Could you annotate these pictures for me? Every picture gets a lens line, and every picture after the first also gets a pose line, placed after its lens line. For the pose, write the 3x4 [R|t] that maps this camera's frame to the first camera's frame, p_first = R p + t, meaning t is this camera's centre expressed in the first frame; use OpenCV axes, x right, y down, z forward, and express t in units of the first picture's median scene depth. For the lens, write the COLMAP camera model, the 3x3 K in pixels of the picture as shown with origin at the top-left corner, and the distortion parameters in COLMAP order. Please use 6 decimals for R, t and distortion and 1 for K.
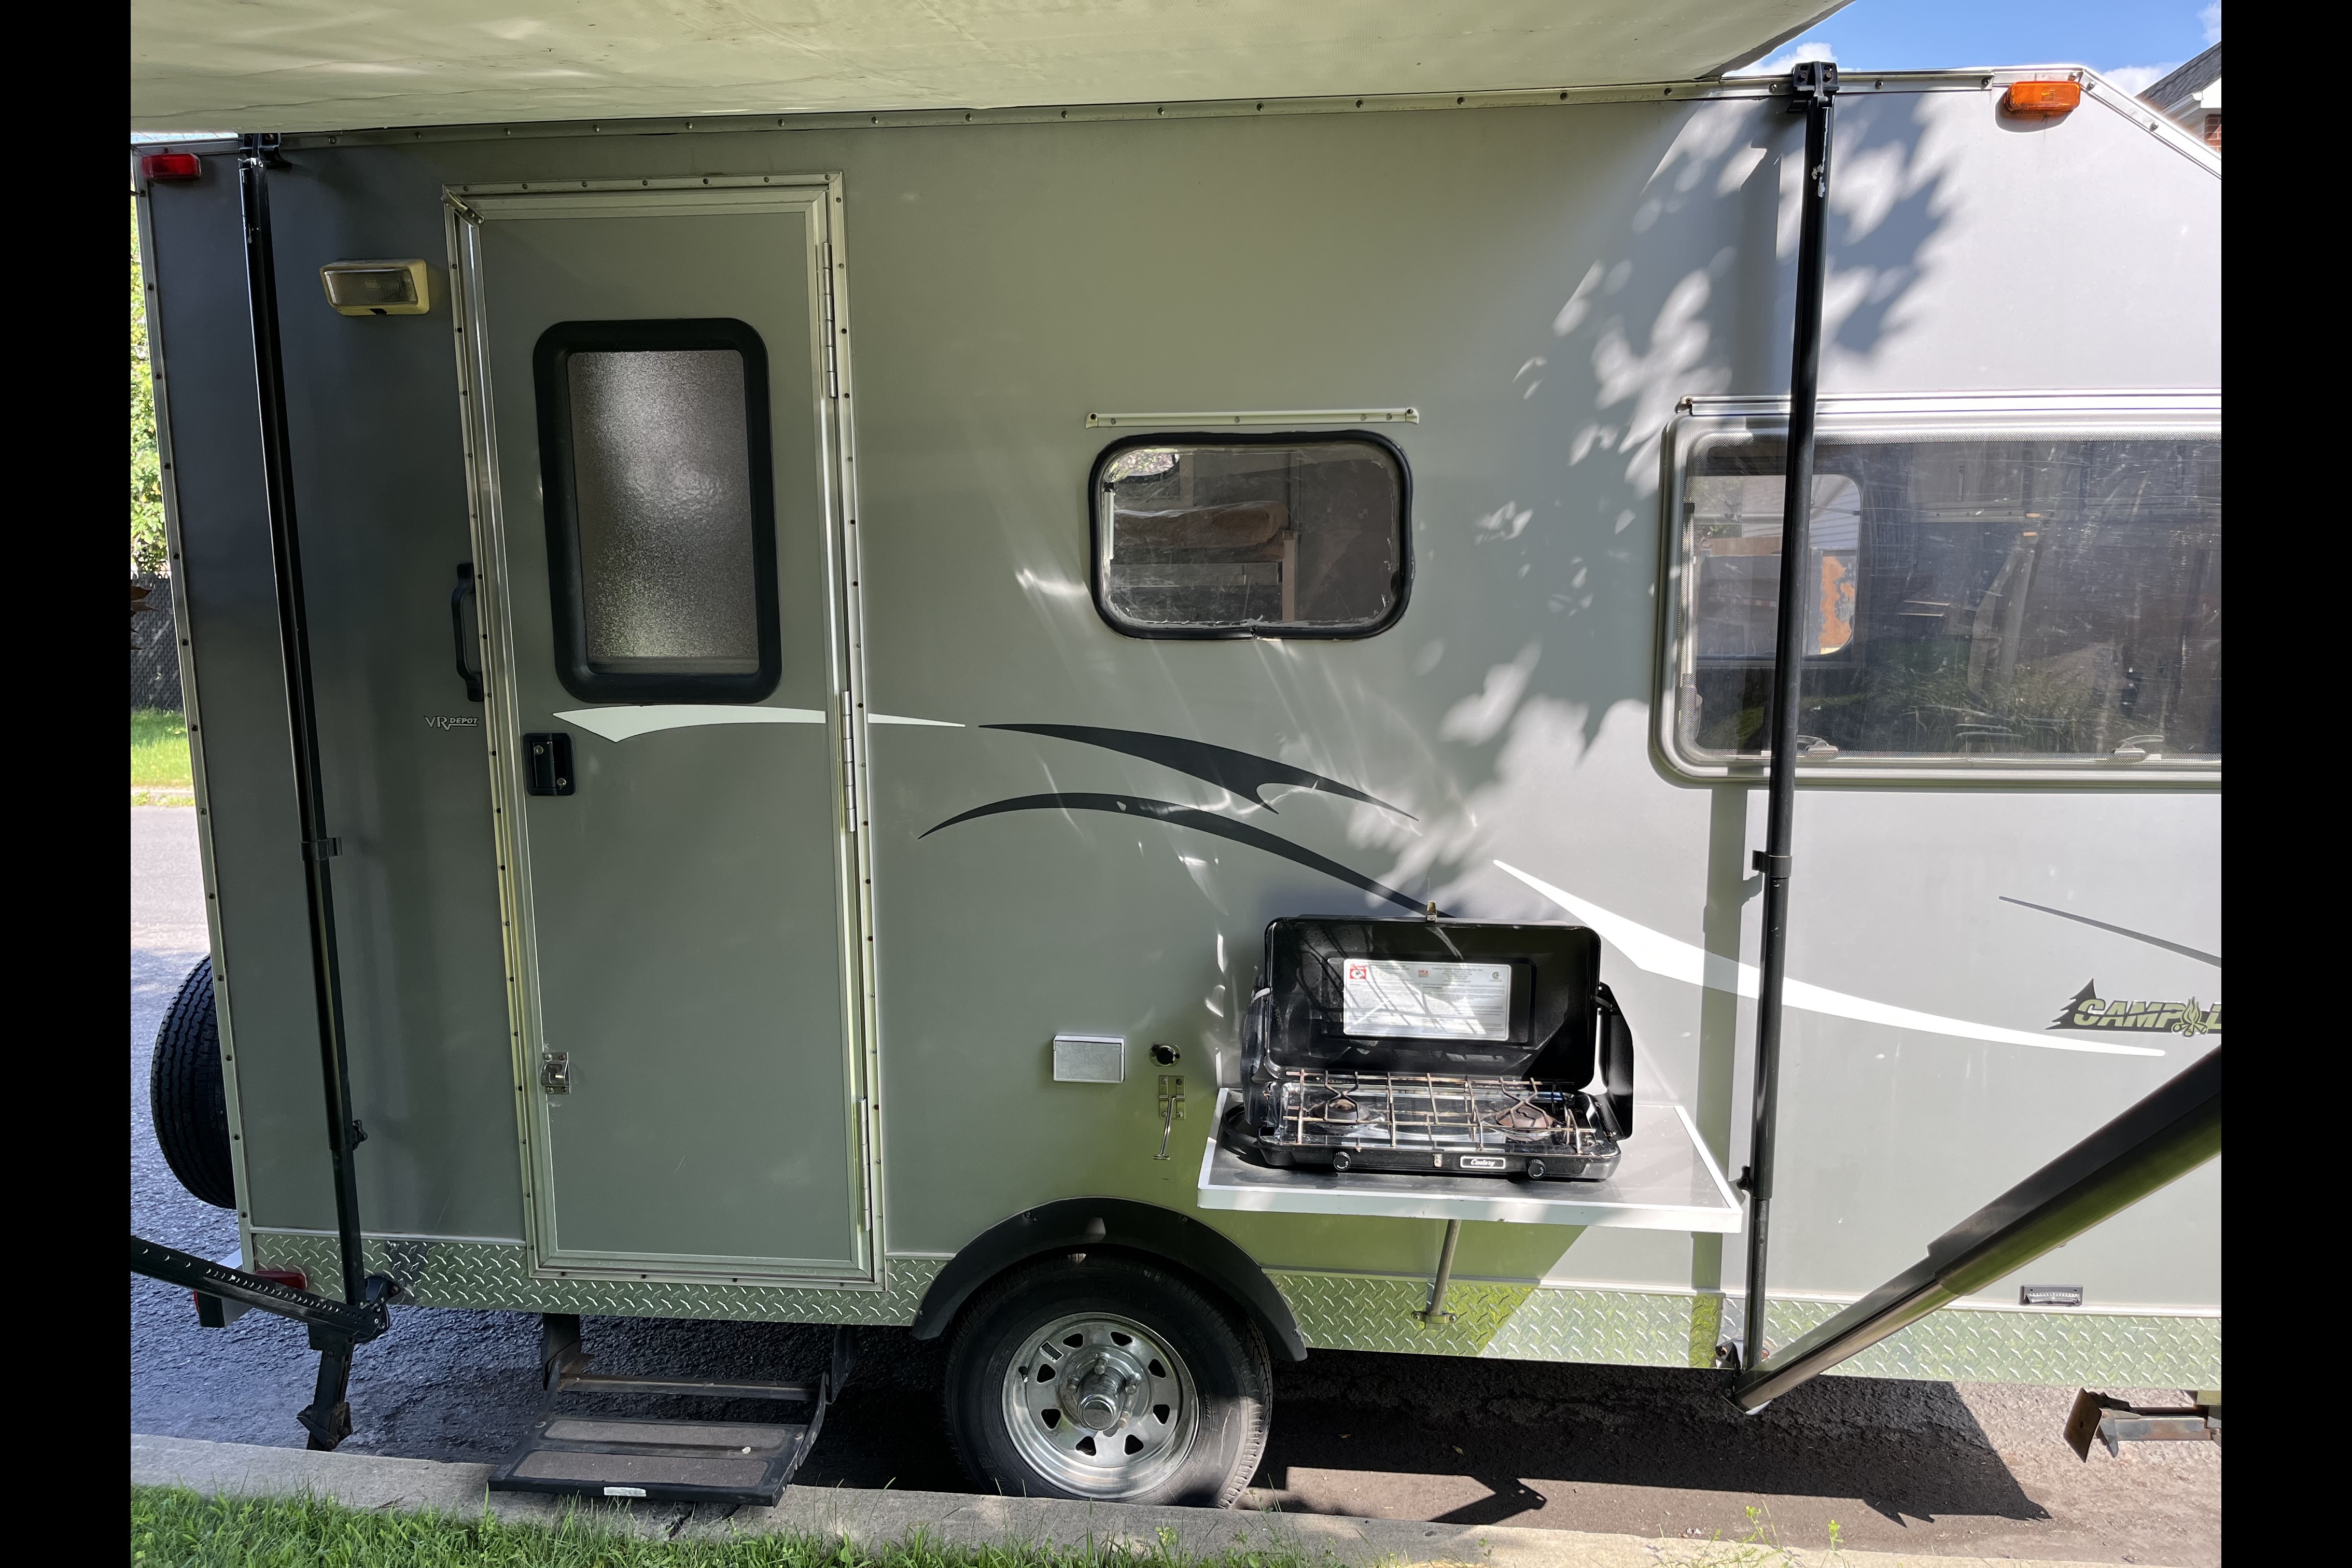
lens RADIAL K [[1610.2, 0, 1167.2], [0, 1610.2, 773.5], [0, 0, 1]] dist [0.026853, -0.034340]
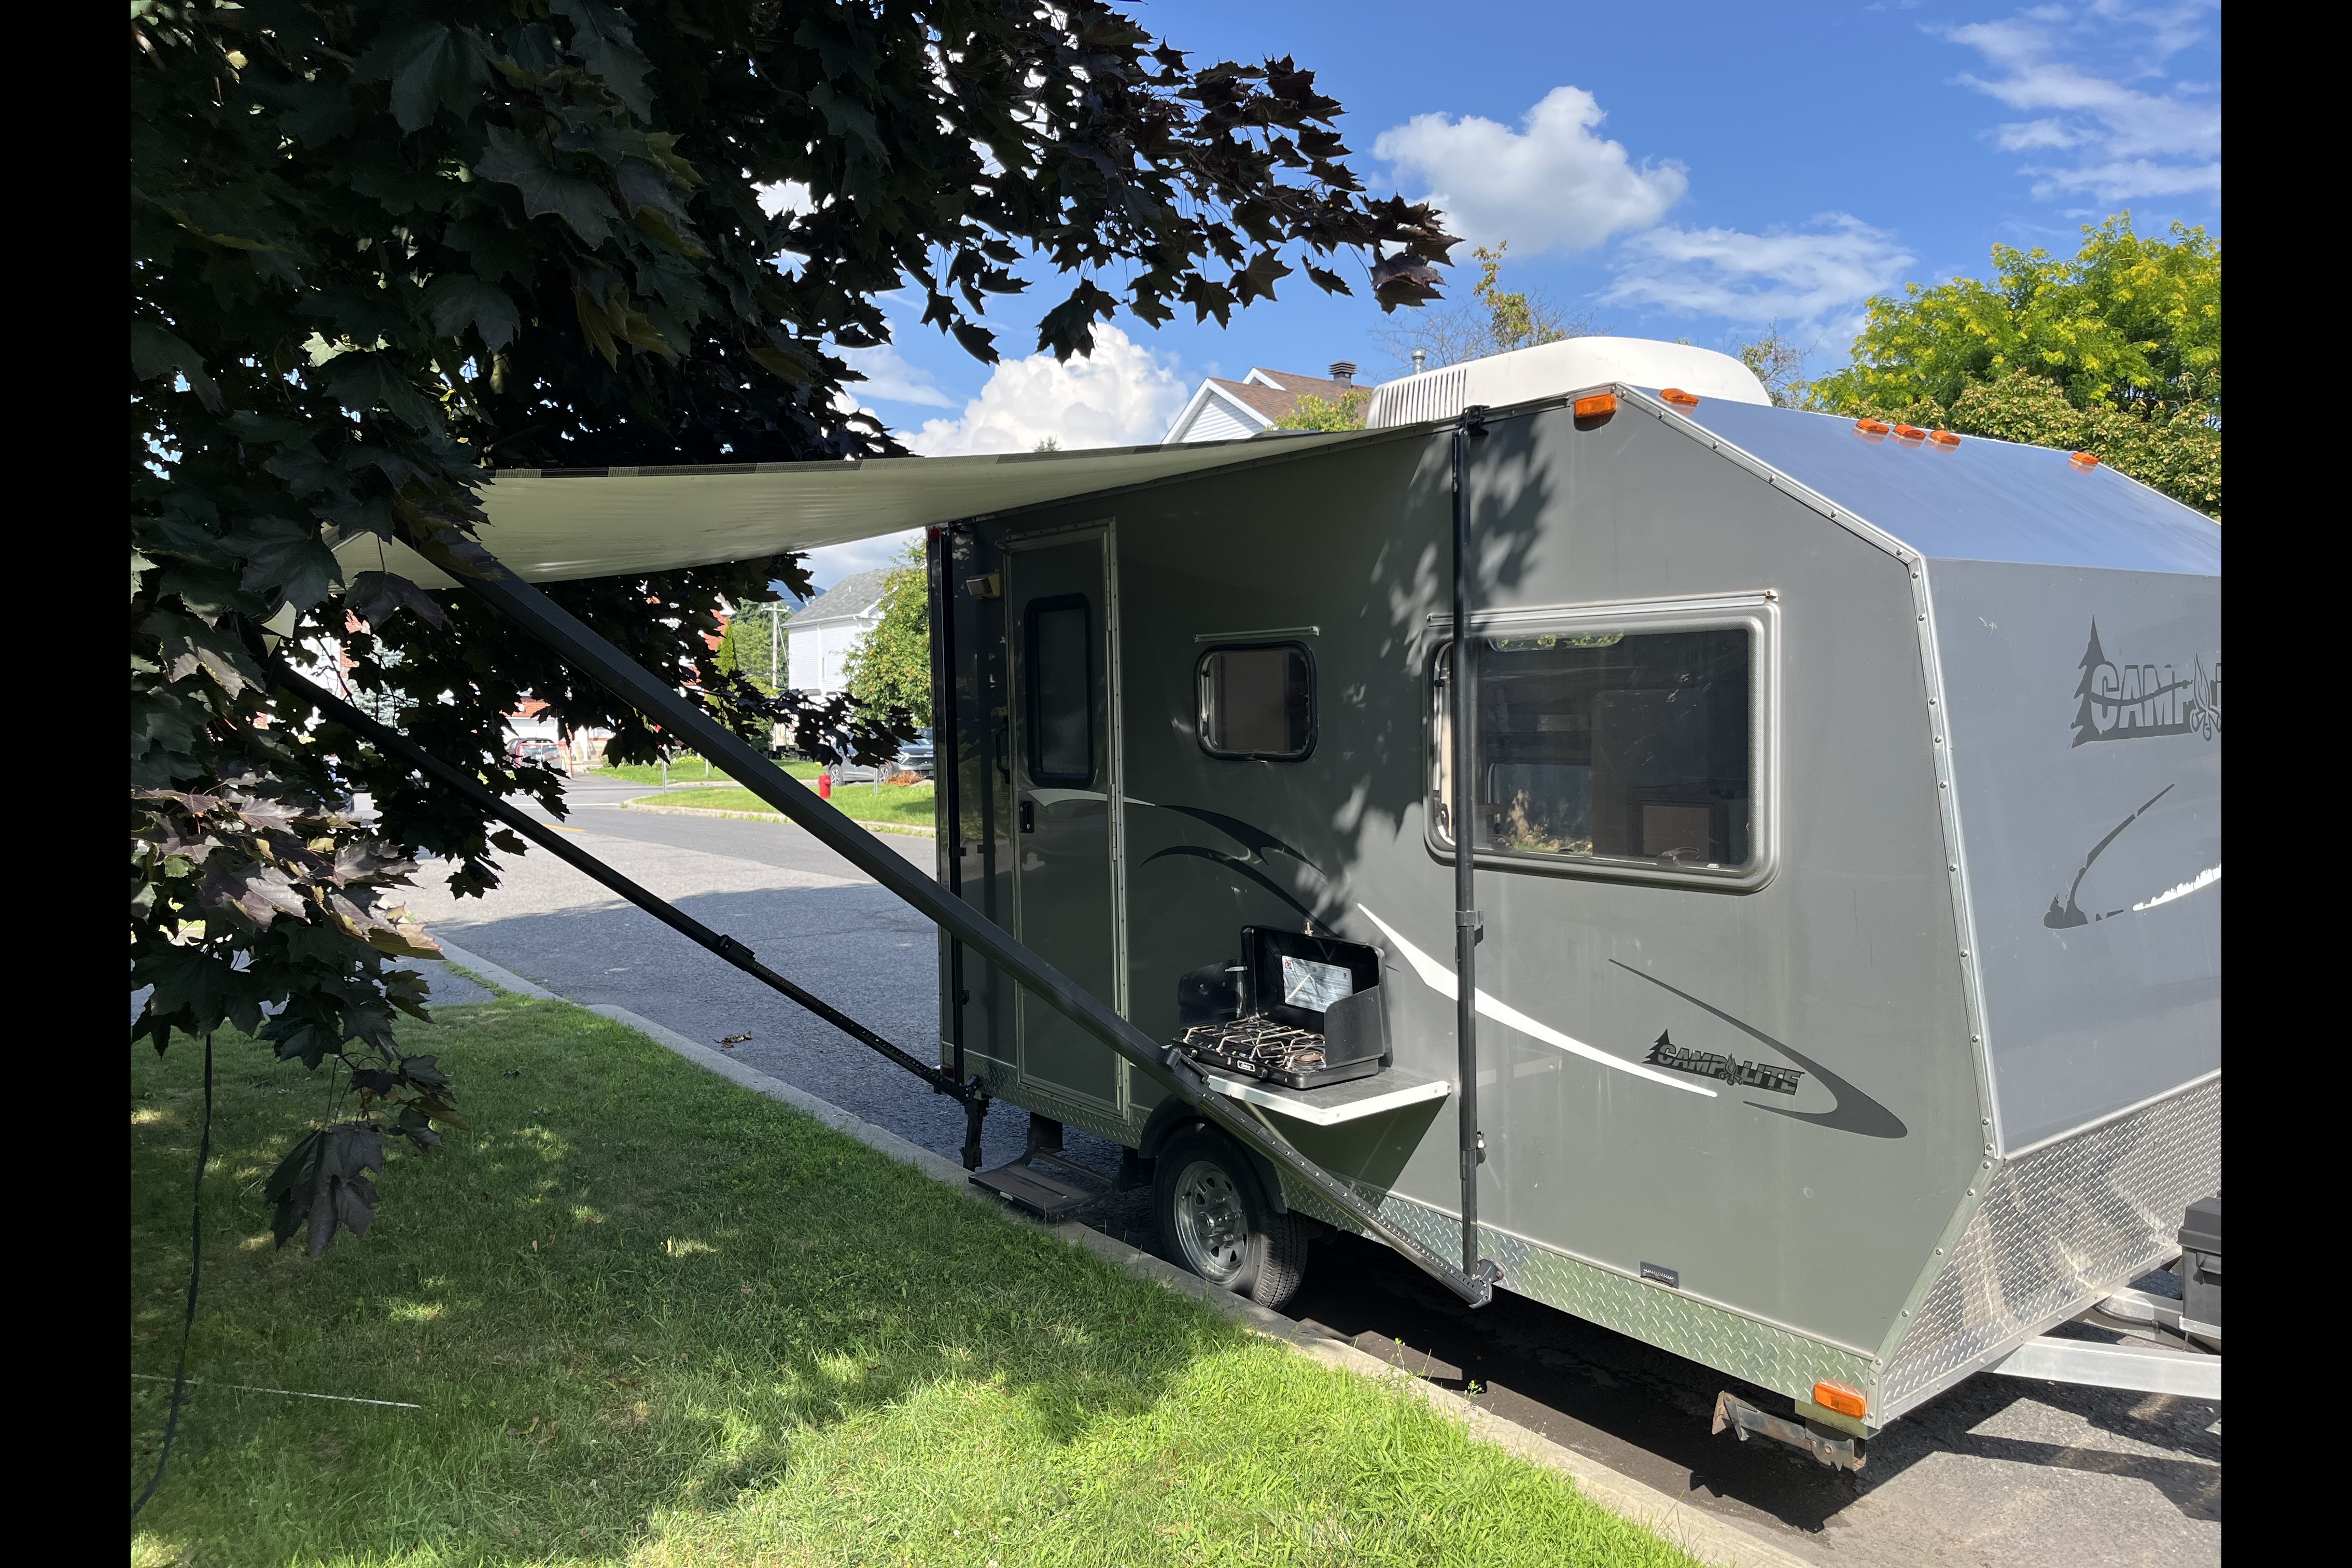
lens RADIAL K [[1610.2, 0, 1181.9], [0, 1610.2, 797.8], [0, 0, 1]] dist [0.026853, -0.034340]
pose [[0.692099, 0.043113, -0.720514, 1.244438], [-0.106636, 0.993368, -0.042991, 0.035860], [0.713882, 0.106586, 0.692107, -0.242205]]
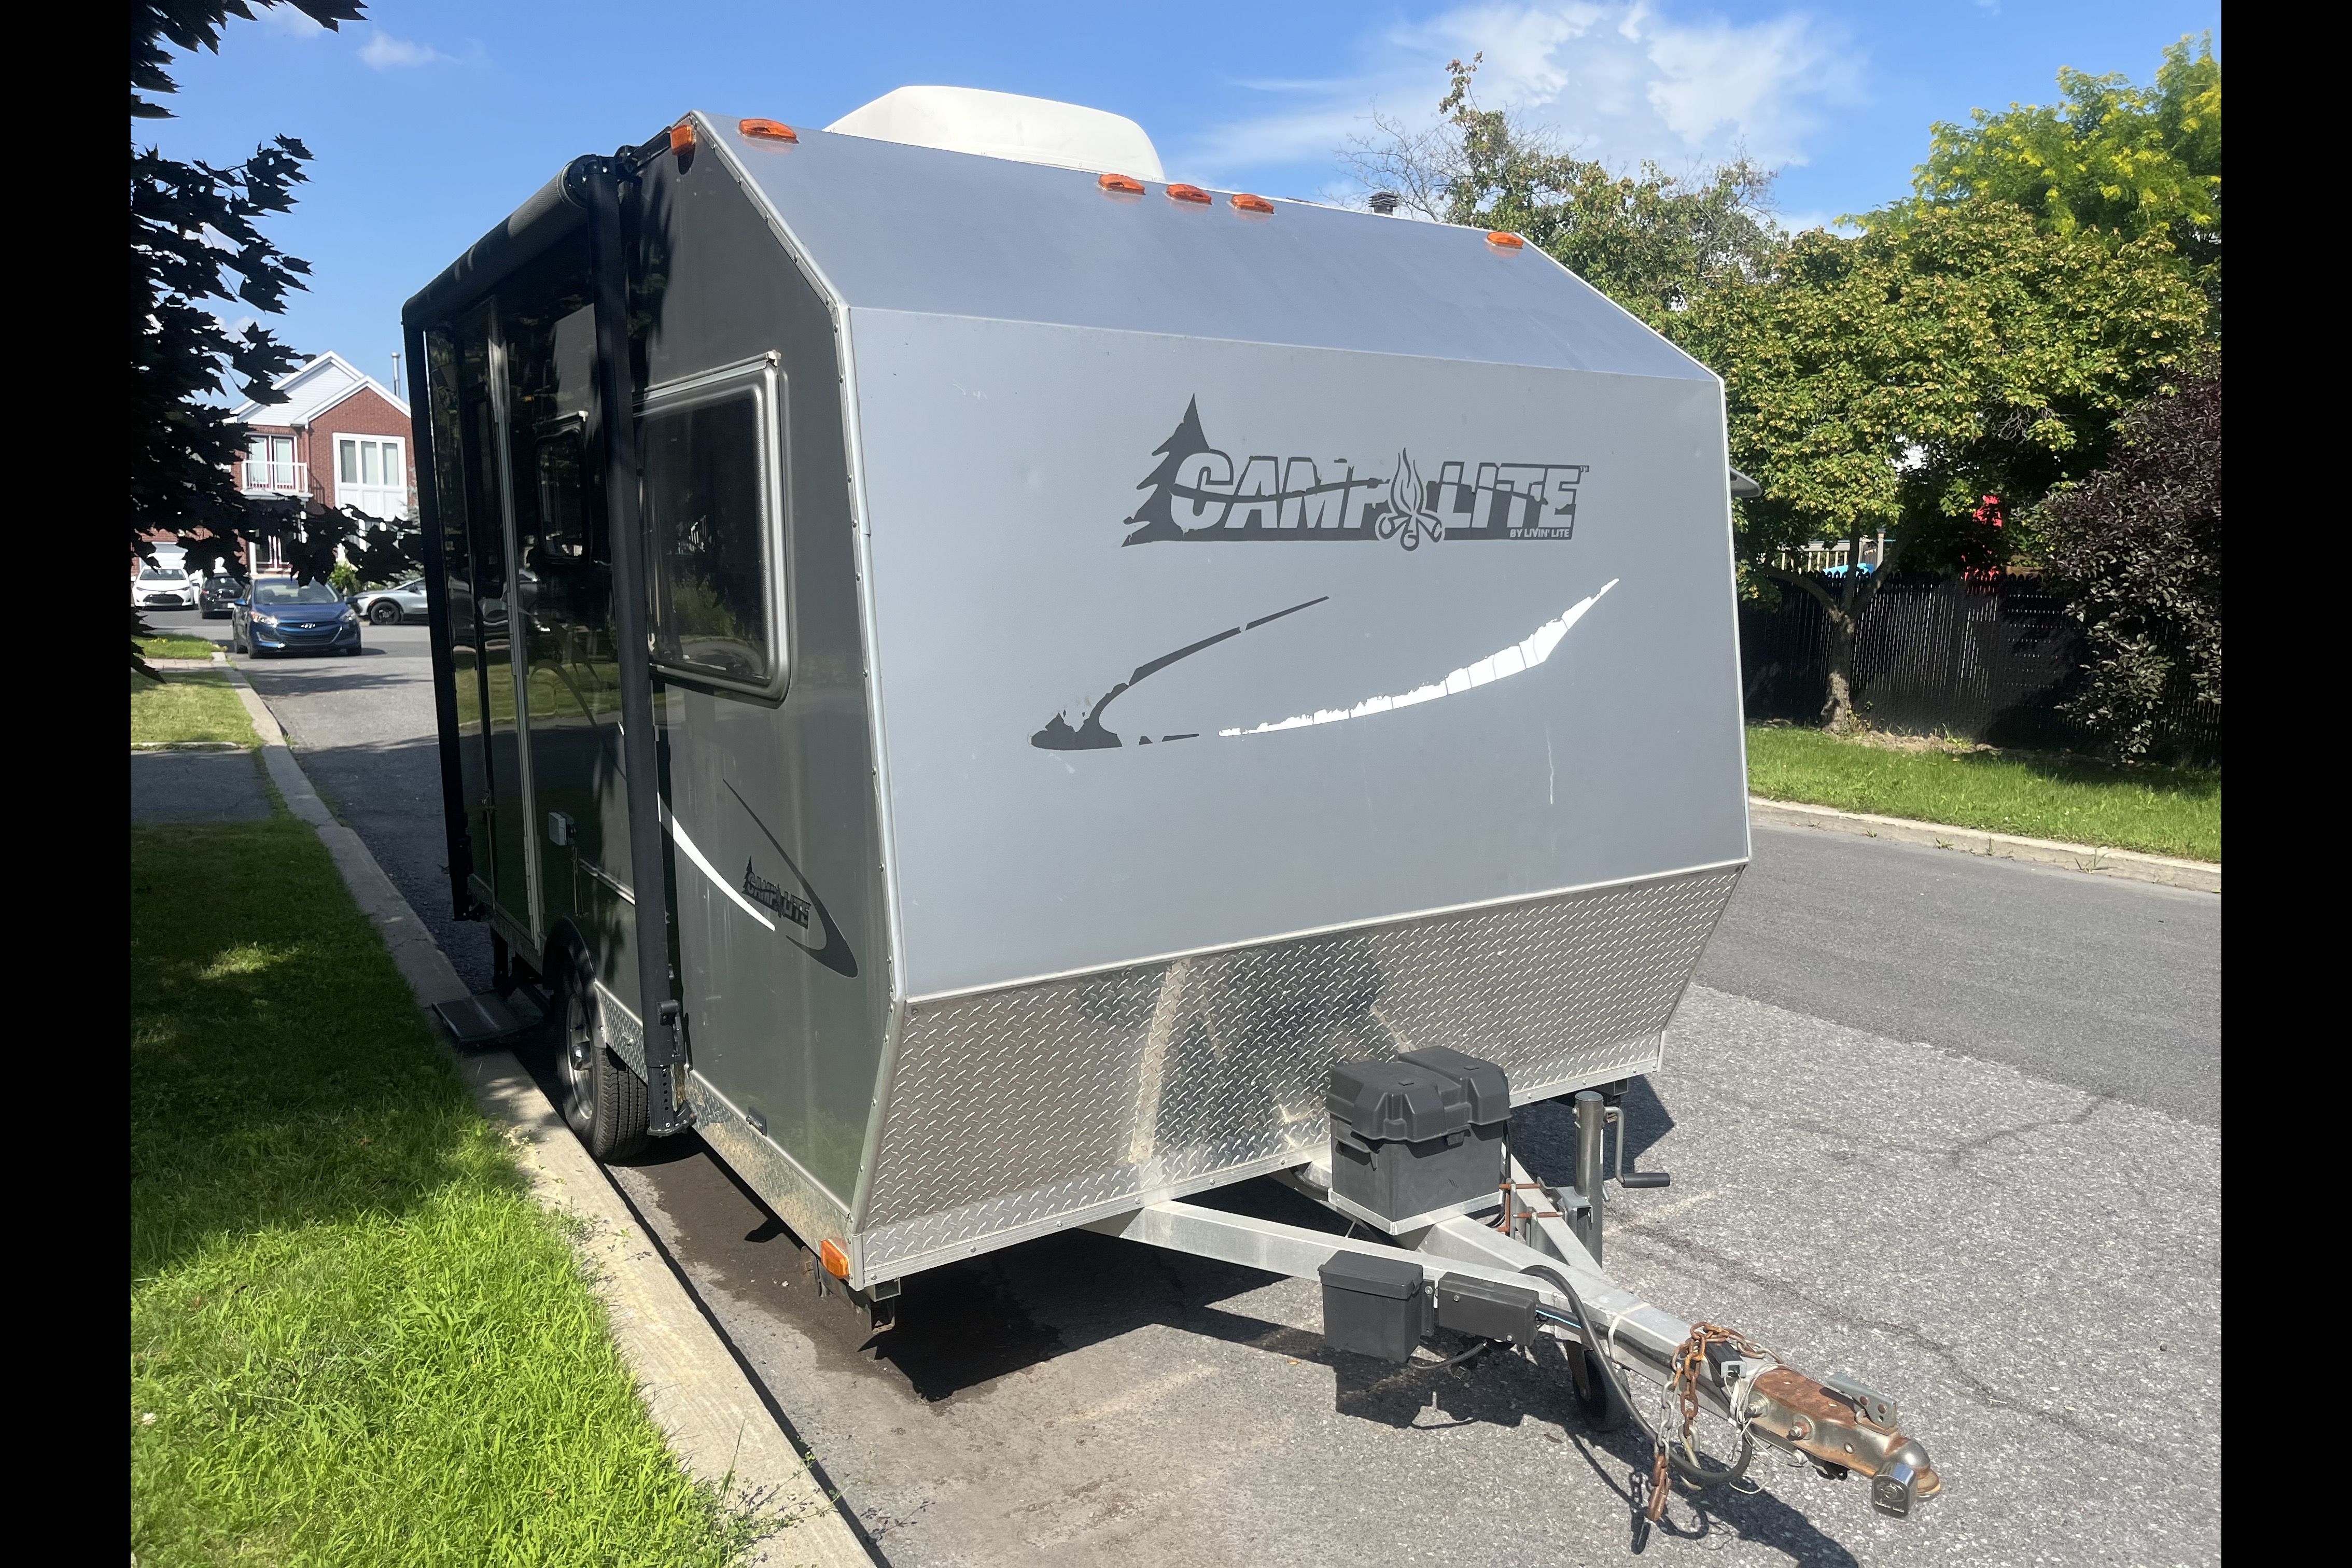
lens RADIAL K [[1610.2, 0, 1178.2], [0, 1610.2, 780.7], [0, 0, 1]] dist [0.026853, -0.034340]
pose [[0.661644, 0.124007, -0.739493, 1.664594], [-0.131973, 0.990093, 0.047950, -0.029880], [0.738112, 0.065867, 0.671455, 0.418637]]
